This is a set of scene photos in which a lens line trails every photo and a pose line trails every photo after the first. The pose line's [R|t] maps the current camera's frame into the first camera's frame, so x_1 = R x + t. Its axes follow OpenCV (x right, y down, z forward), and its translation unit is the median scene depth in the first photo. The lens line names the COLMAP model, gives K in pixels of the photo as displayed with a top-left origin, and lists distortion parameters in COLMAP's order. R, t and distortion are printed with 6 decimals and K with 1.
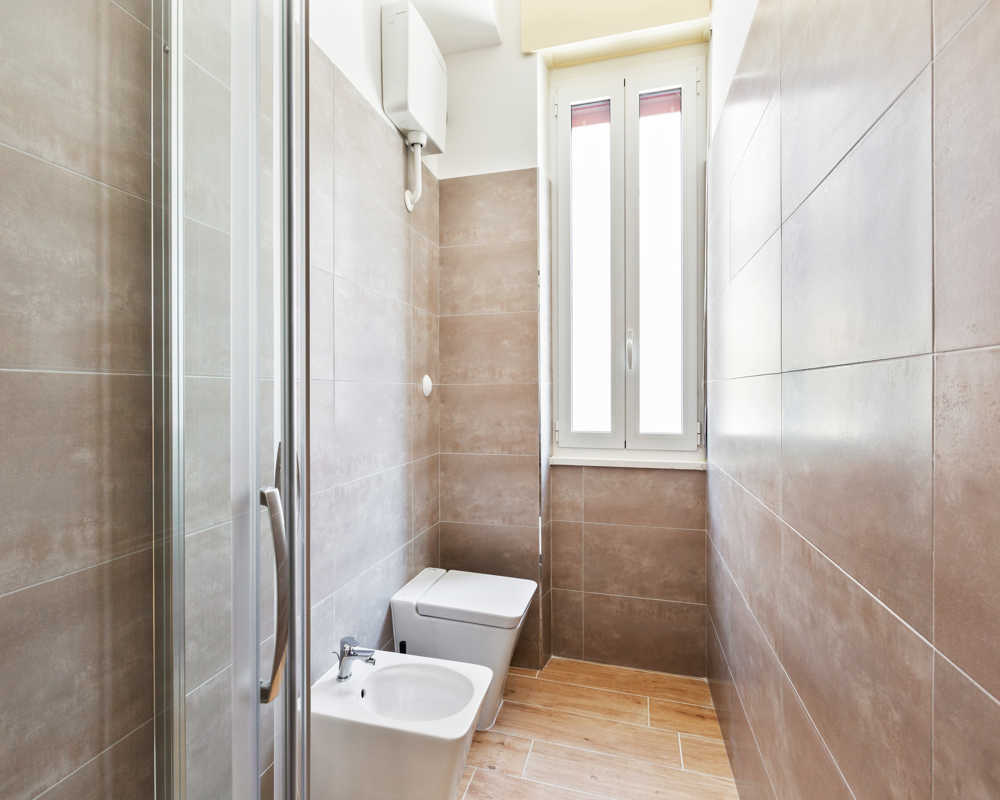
lens RADIAL K [[473.5, 0, 498.3], [0, 473.5, 389.5], [0, 0, 1]] dist [-0.010919, -0.000106]
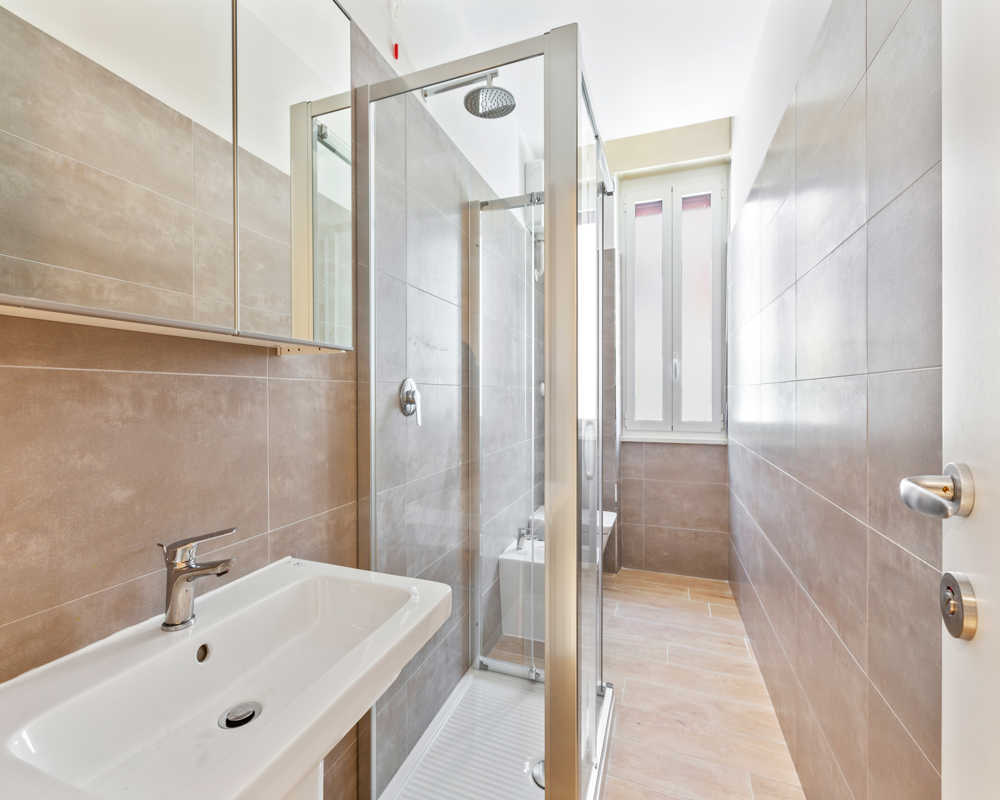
lens RADIAL K [[436.2, 0, 503.1], [0, 436.2, 394.1], [0, 0, 1]] dist [-0.000562, -0.000086]
pose [[0.996811, 0.000196, -0.079798, -0.167589], [-0.000106, 0.999999, 0.001129, 0.005127], [0.079799, -0.001117, 0.996810, -0.458490]]
